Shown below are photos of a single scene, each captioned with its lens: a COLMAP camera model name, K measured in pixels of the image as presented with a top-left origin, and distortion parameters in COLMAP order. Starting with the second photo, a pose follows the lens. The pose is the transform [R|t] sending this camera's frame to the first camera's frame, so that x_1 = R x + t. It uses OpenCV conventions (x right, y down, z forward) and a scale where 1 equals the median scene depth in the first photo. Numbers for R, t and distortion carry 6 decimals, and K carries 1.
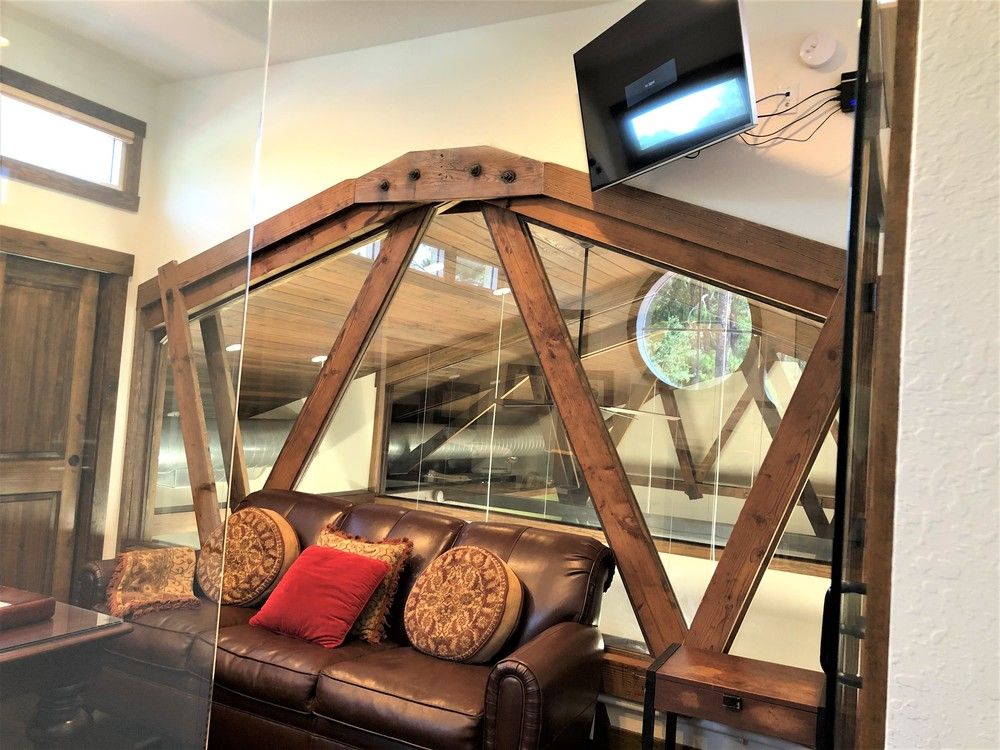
lens RADIAL K [[822.4, 0, 493.6], [0, 822.4, 370.5], [0, 0, 1]] dist [0.025783, -0.026641]
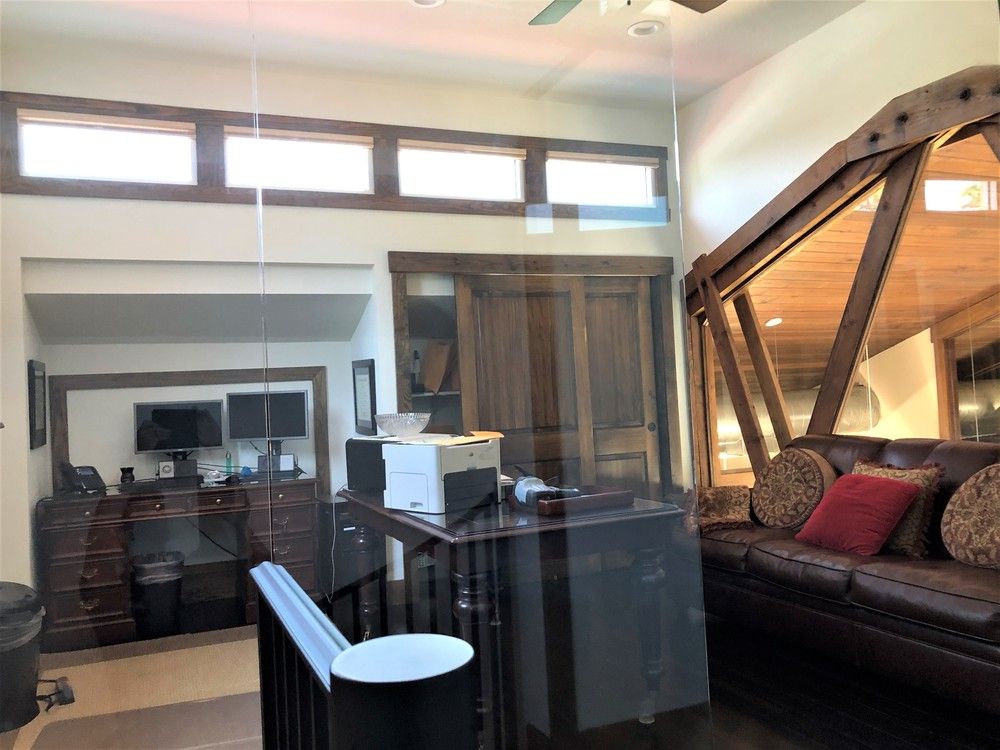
lens RADIAL K [[822.4, 0, 501.8], [0, 822.4, 370.3], [0, 0, 1]] dist [0.025783, -0.026641]
pose [[0.777516, -0.133506, -0.614528, 0.118446], [0.135610, 0.989809, -0.043458, 0.056387], [0.614067, -0.049547, 0.787697, -0.152059]]
